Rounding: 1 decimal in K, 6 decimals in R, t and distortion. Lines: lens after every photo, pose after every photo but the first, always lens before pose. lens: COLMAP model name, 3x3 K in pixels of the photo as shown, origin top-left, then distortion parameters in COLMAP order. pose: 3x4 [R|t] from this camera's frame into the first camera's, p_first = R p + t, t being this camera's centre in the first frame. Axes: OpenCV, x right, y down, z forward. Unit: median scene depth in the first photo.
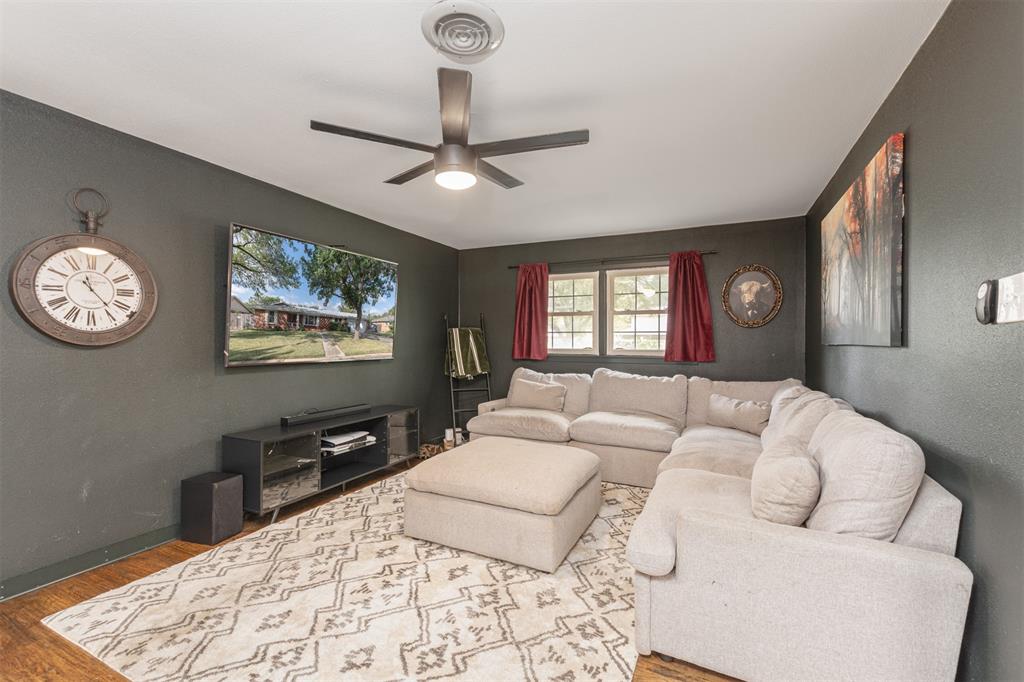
lens RADIAL K [[460.6, 0, 516.5], [0, 460.6, 343.3], [0, 0, 1]] dist [-0.001896, -0.000527]
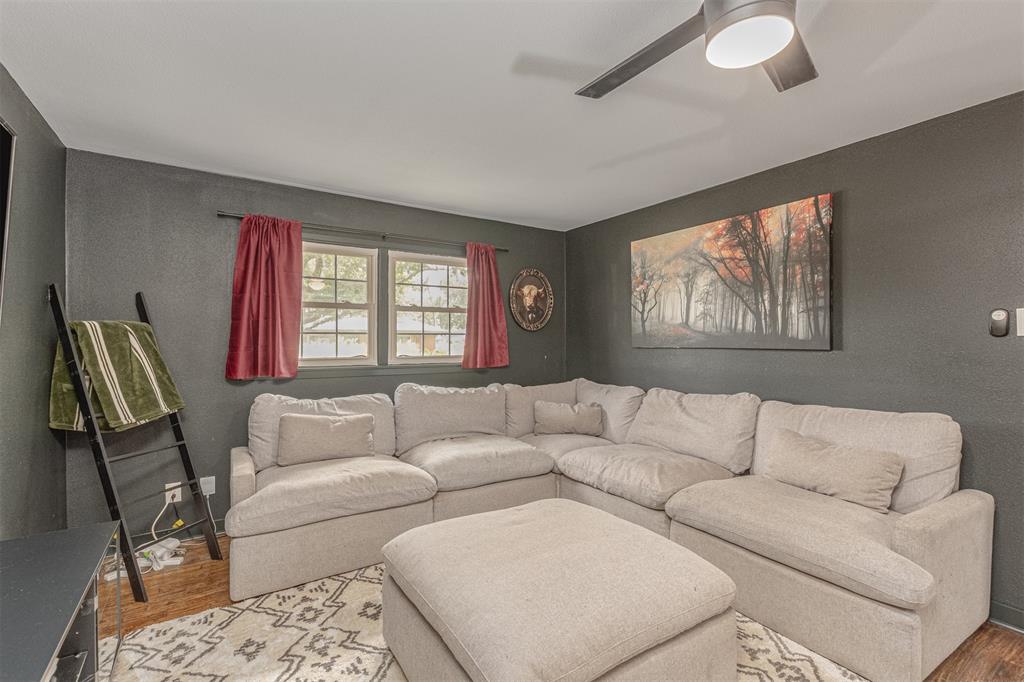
lens RADIAL K [[460.6, 0, 516.5], [0, 460.6, 343.3], [0, 0, 1]] dist [-0.001896, -0.000527]
pose [[0.505344, -0.008271, 0.862879, -0.341031], [0.008809, 0.999951, 0.004426, -0.010378], [-0.862873, 0.005365, 0.505392, 0.456977]]
